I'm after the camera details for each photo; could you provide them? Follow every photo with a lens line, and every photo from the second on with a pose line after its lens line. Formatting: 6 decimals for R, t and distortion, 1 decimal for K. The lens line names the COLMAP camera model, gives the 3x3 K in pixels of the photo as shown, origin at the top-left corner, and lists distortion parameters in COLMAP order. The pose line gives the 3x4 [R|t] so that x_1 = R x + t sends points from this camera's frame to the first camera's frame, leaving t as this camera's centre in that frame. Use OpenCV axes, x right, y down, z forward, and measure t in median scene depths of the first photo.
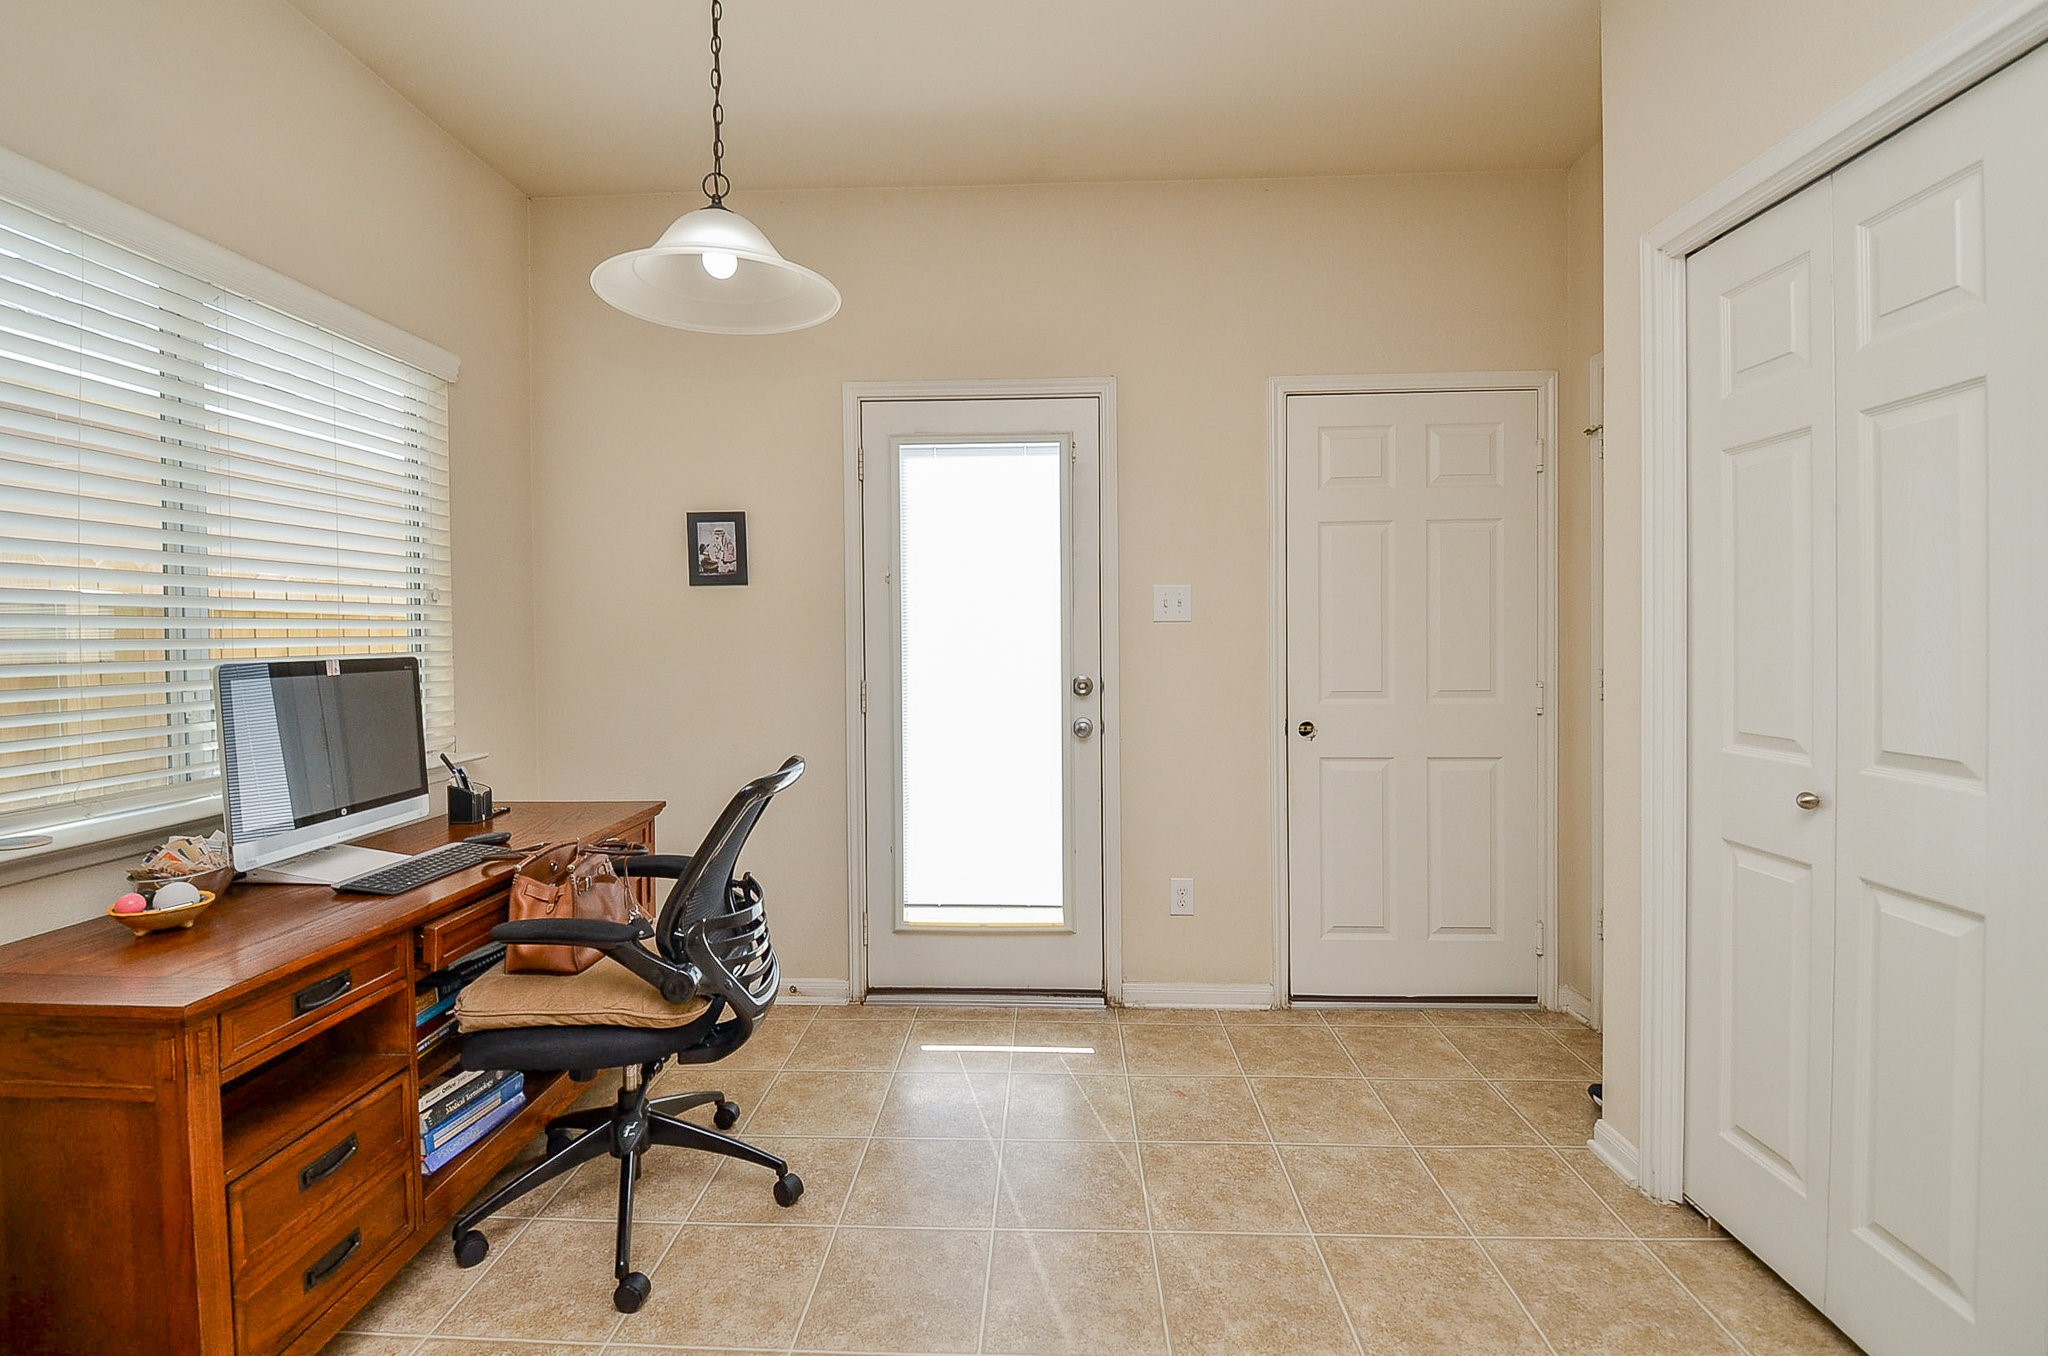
lens RADIAL K [[917.7, 0, 1064.4], [0, 917.7, 642.3], [0, 0, 1]] dist [-0.001020, -0.007816]
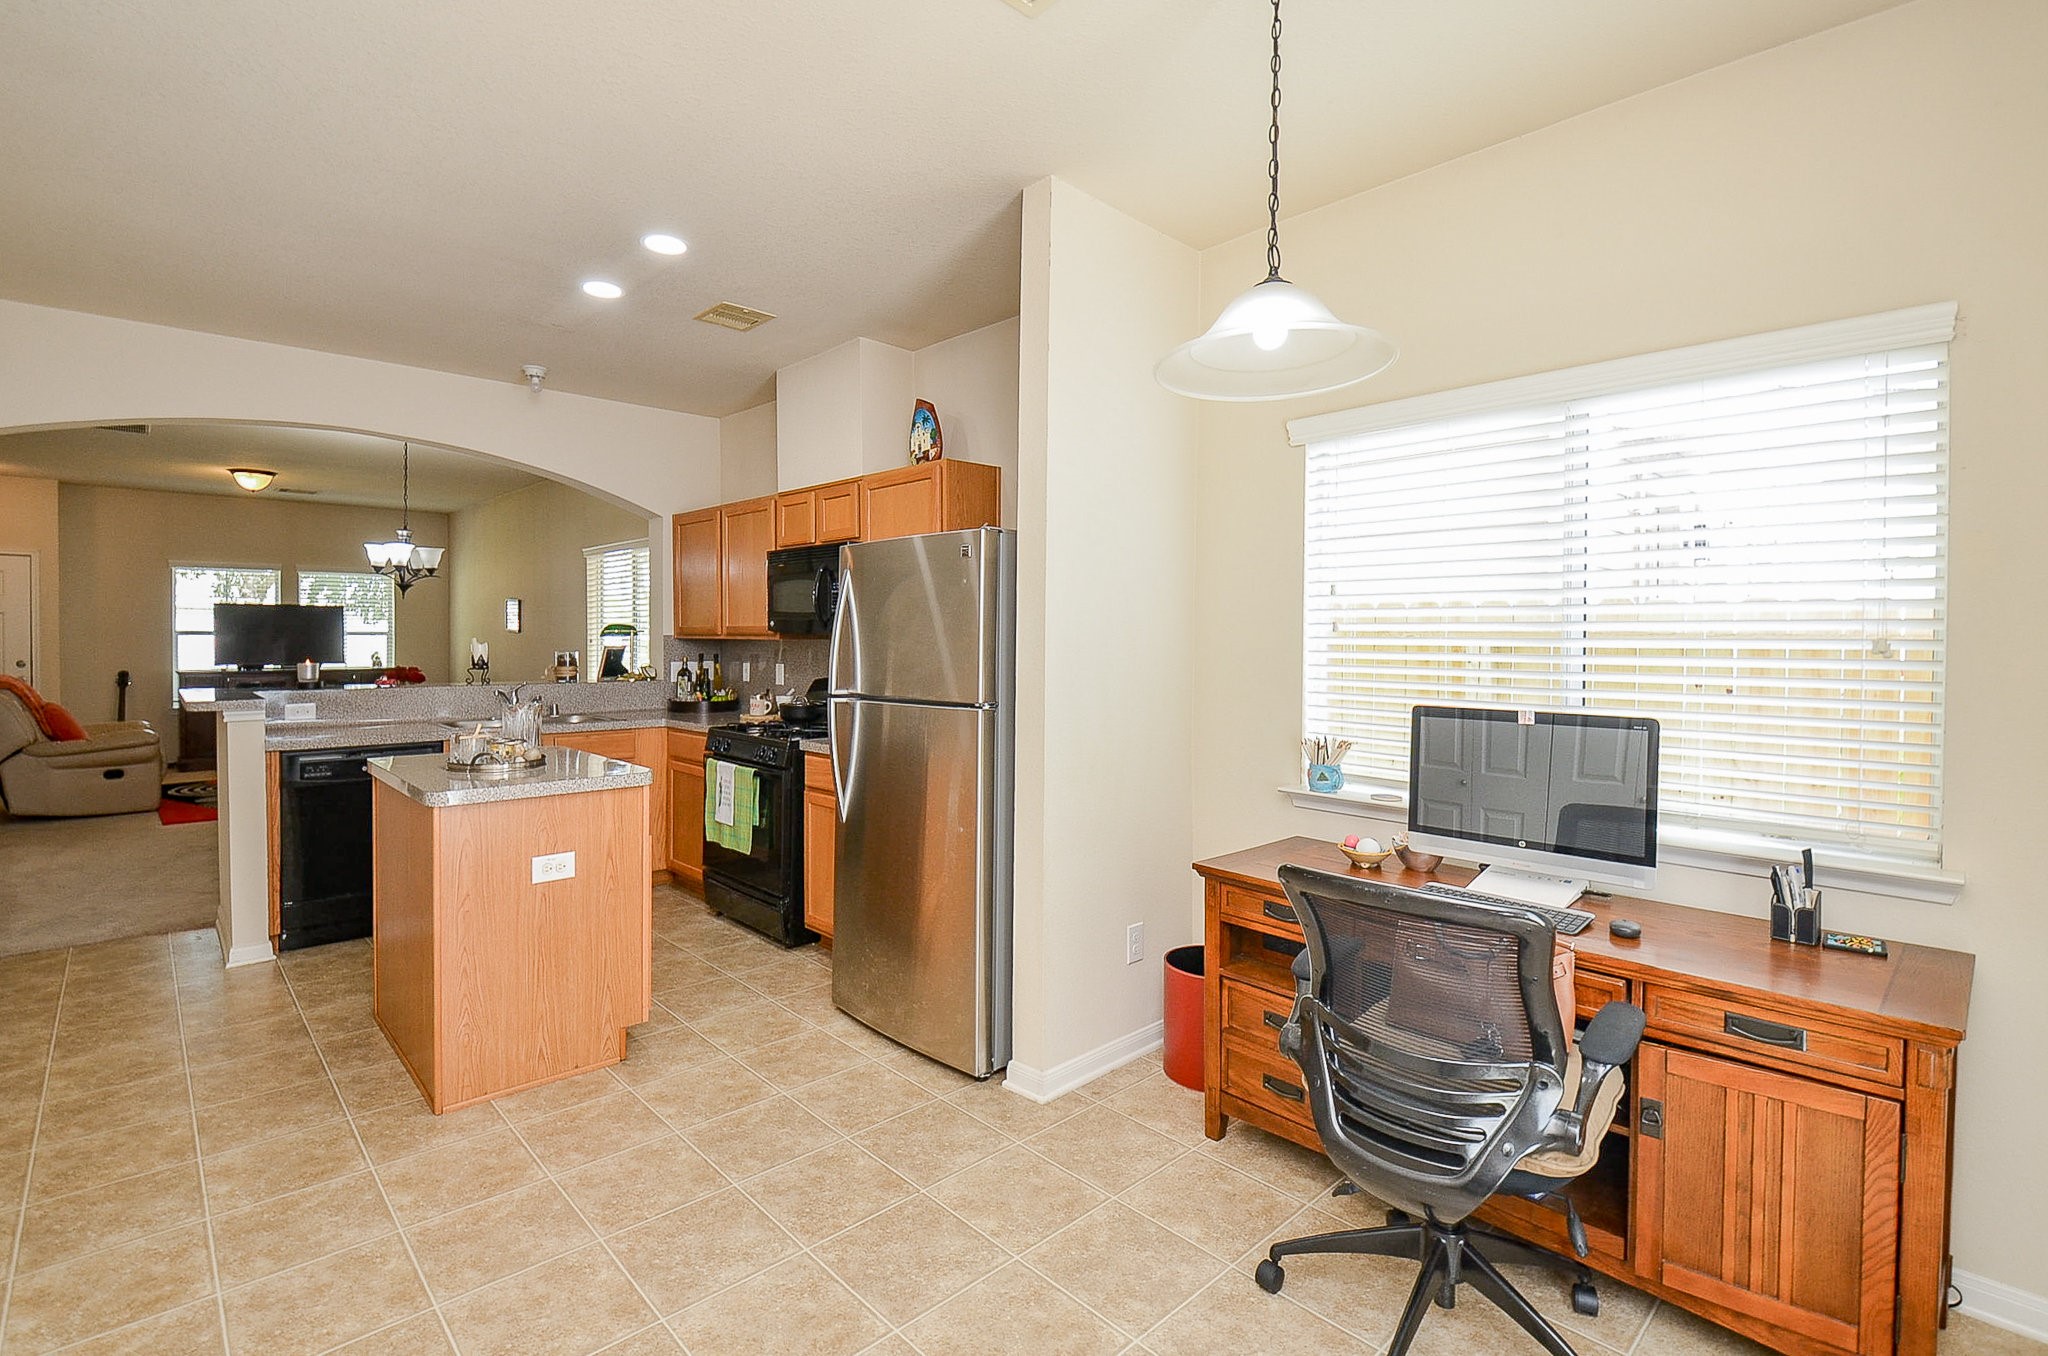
lens RADIAL K [[947.6, 0, 1021.9], [0, 947.6, 653.4], [0, 0, 1]] dist [-0.000324, -0.000062]
pose [[-0.724225, 0.002468, -0.689560, 0.323504], [-0.016836, 0.999632, 0.021260, -0.041679], [0.689359, 0.027007, -0.723917, 0.806368]]
